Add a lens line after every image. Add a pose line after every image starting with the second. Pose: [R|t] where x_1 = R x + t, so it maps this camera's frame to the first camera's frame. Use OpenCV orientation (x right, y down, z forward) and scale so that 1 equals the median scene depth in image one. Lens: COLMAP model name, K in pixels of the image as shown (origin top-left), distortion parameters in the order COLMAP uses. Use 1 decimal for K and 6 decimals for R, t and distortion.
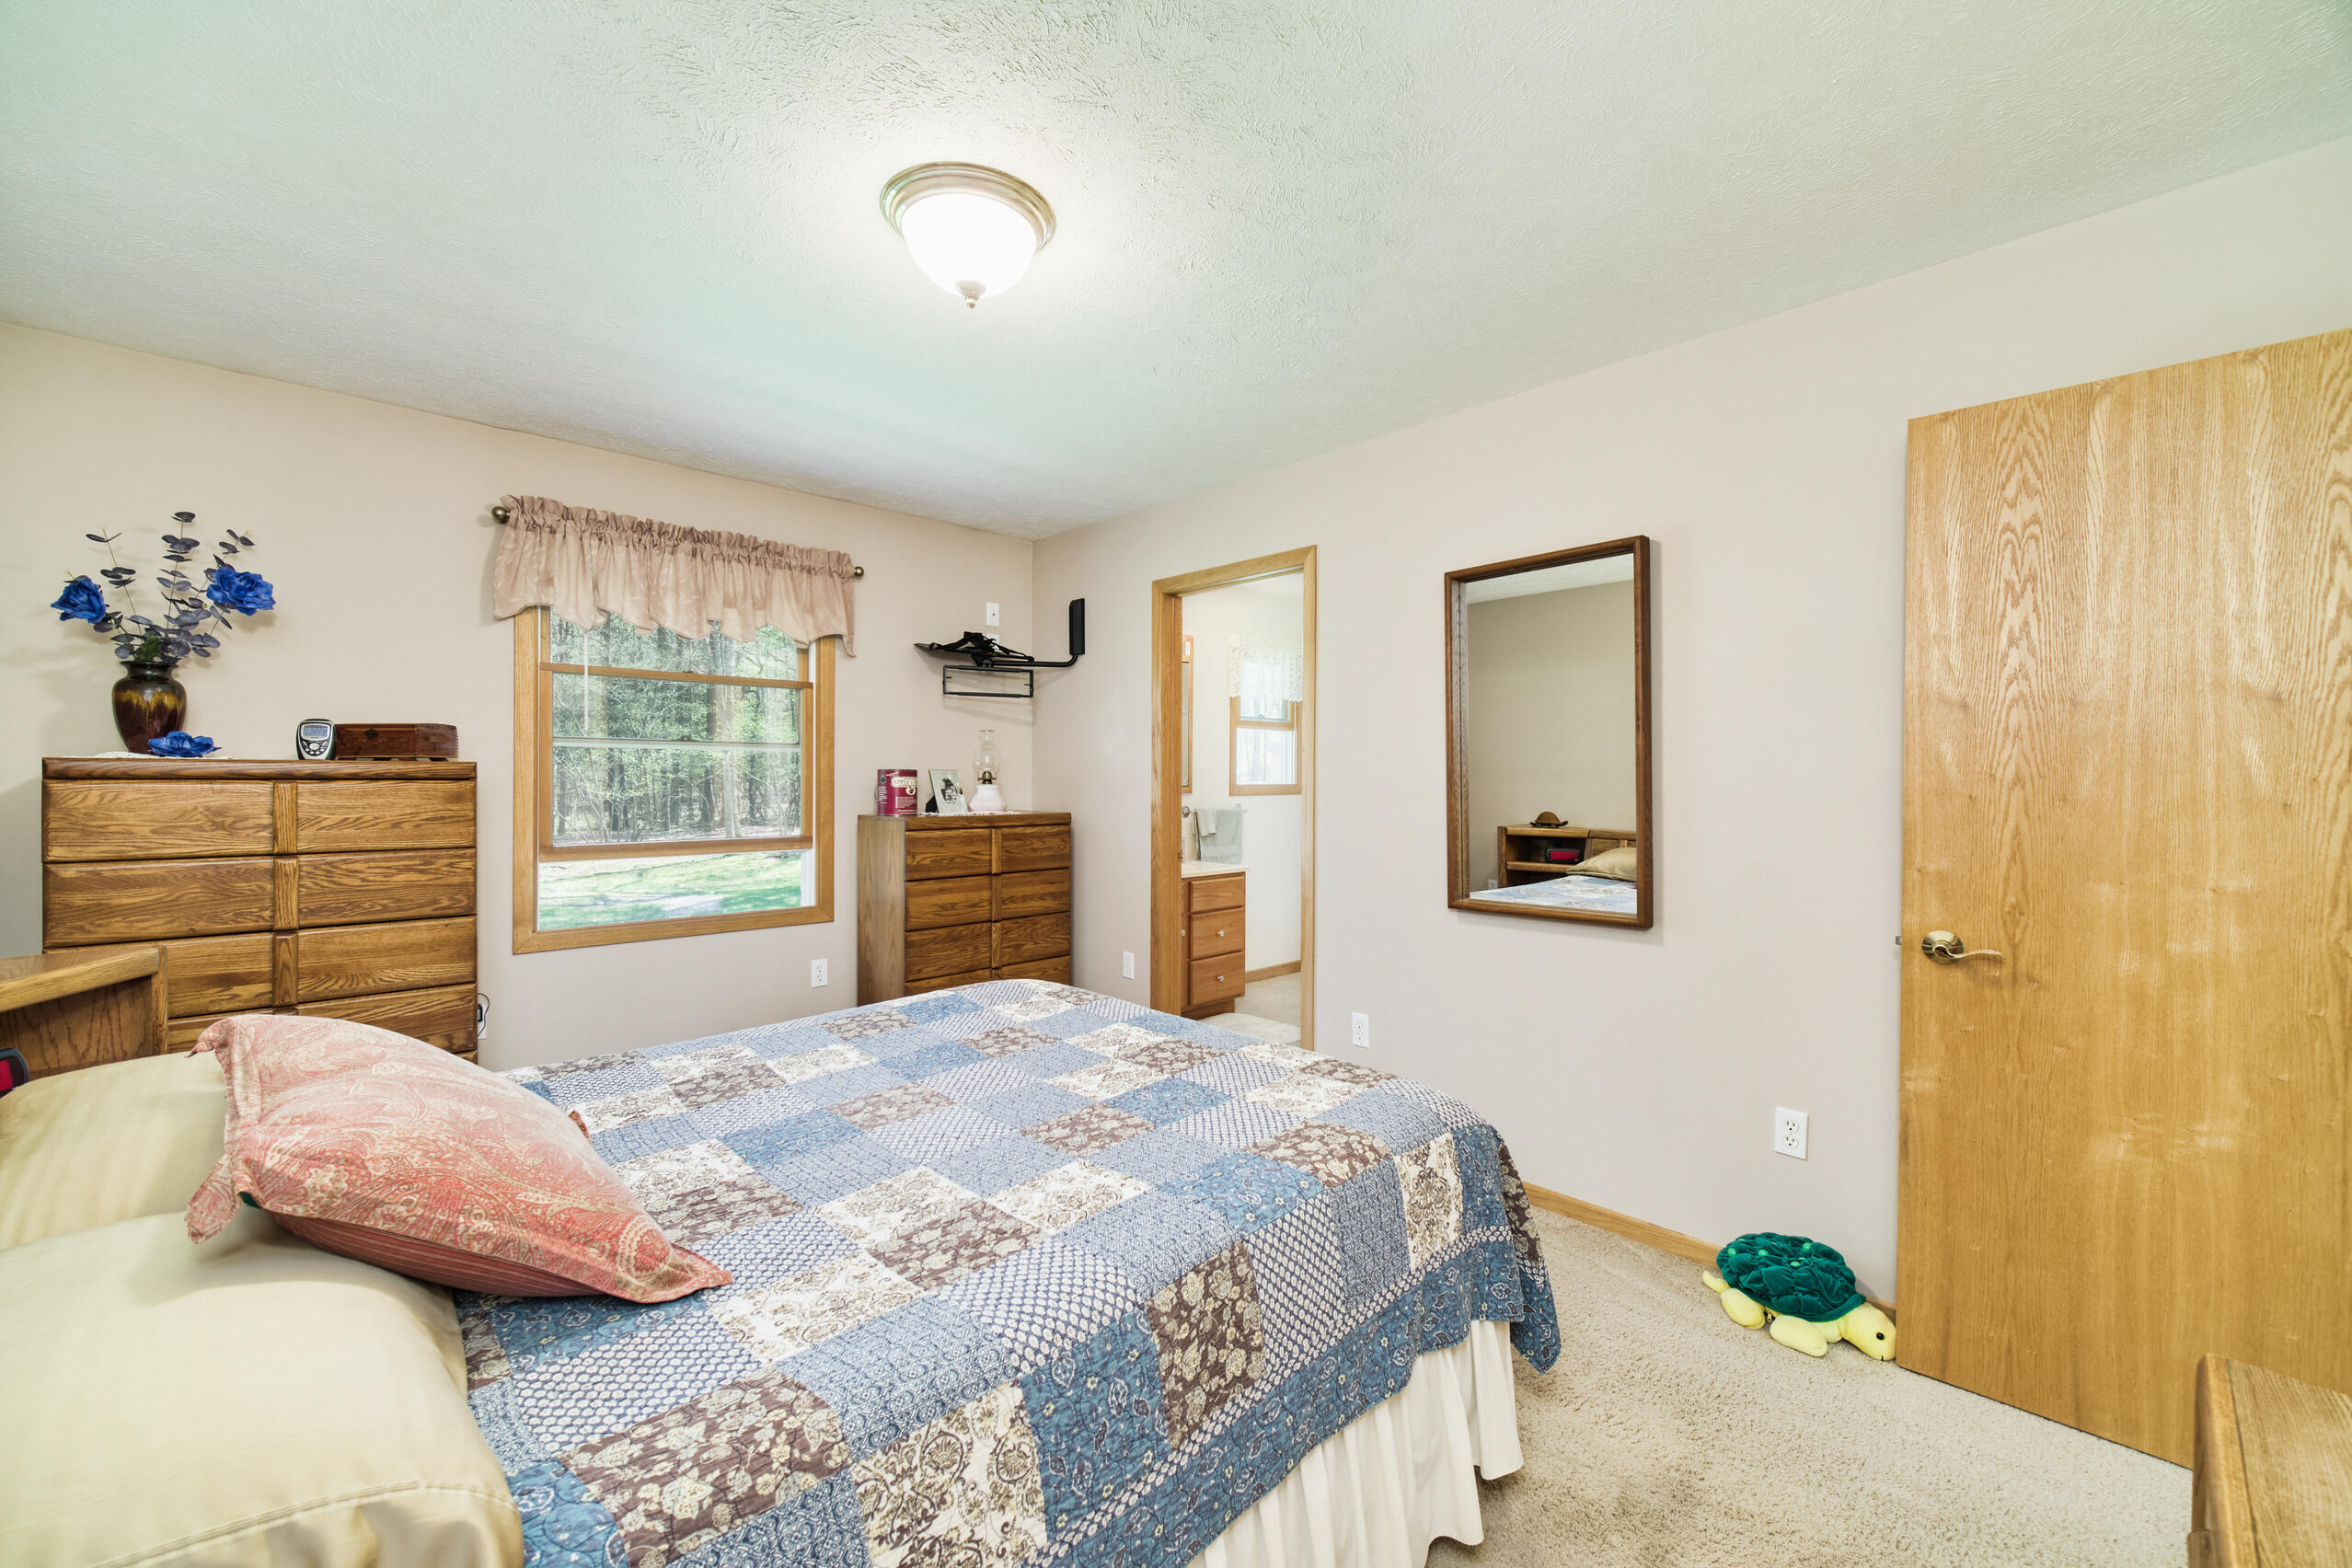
lens RADIAL K [[932.8, 0, 1176.0], [0, 932.8, 784.0], [0, 0, 1]] dist [0.000324, 0.000006]
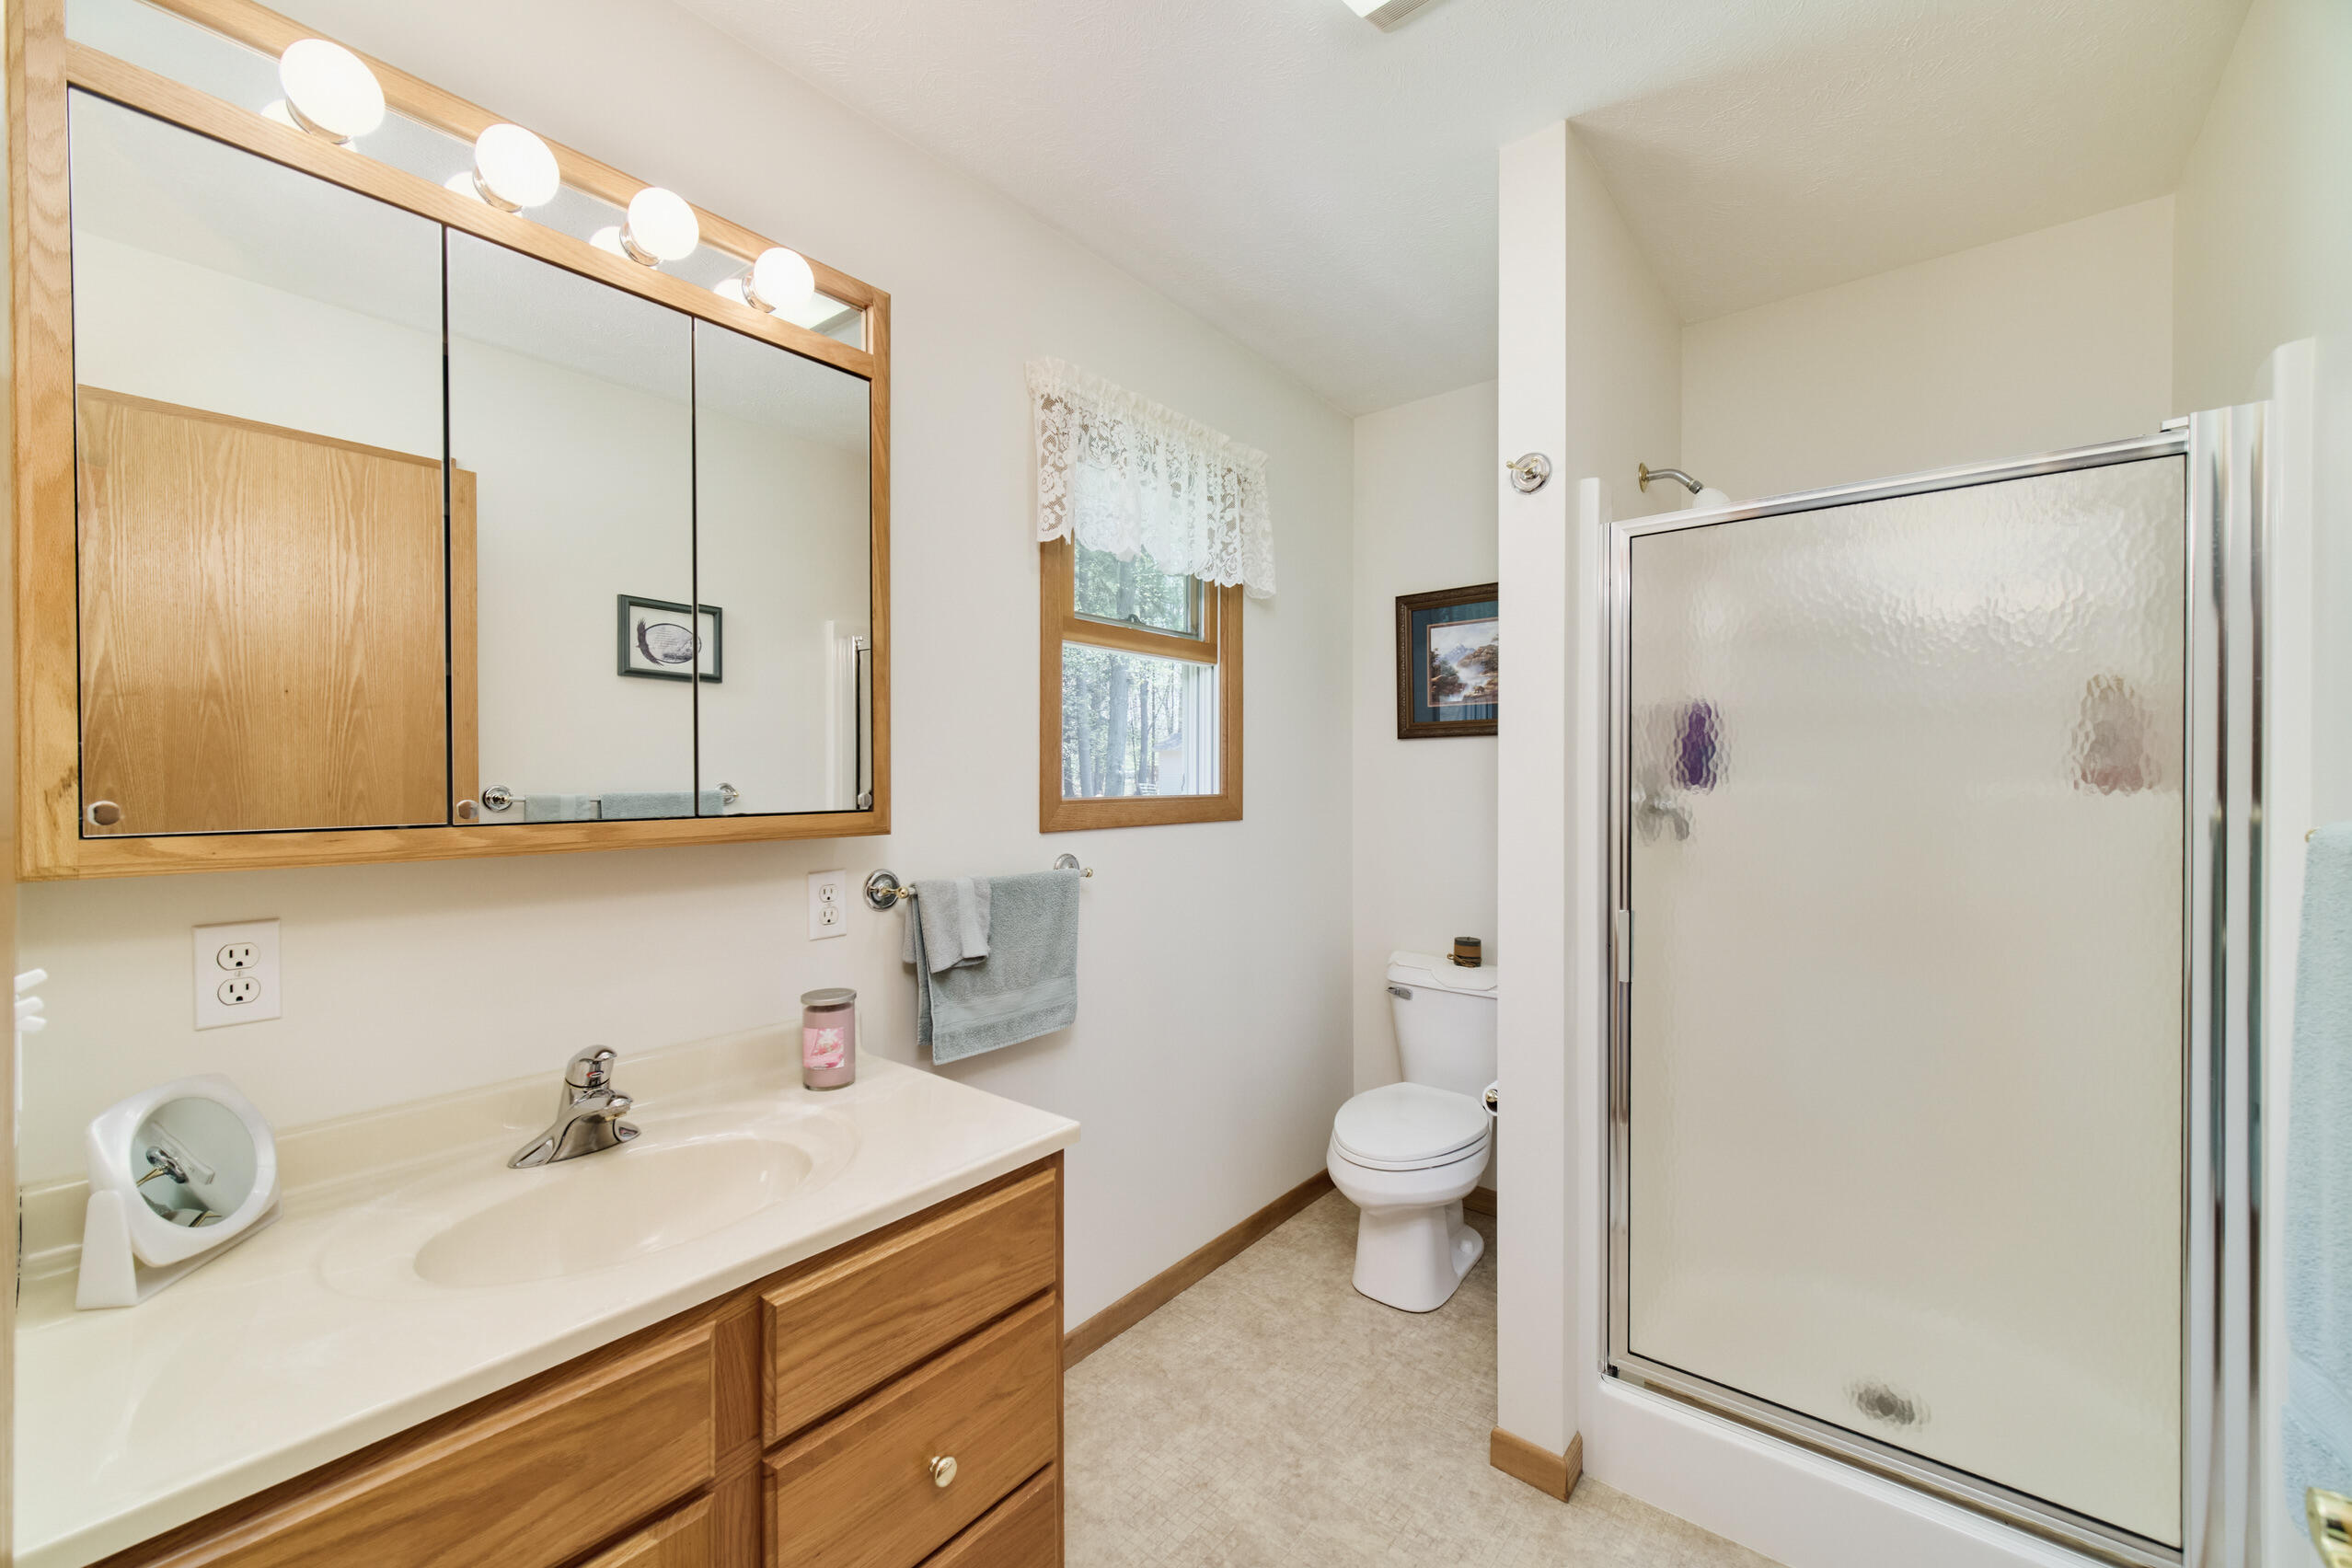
lens RADIAL K [[932.8, 0, 1176.0], [0, 932.8, 784.0], [0, 0, 1]] dist [0.000324, 0.000006]
pose [[0.993088, -0.003049, 0.117335, 0.067328], [0.003641, 0.999982, -0.004838, -0.002958], [-0.117318, 0.005232, 0.993081, 0.657104]]
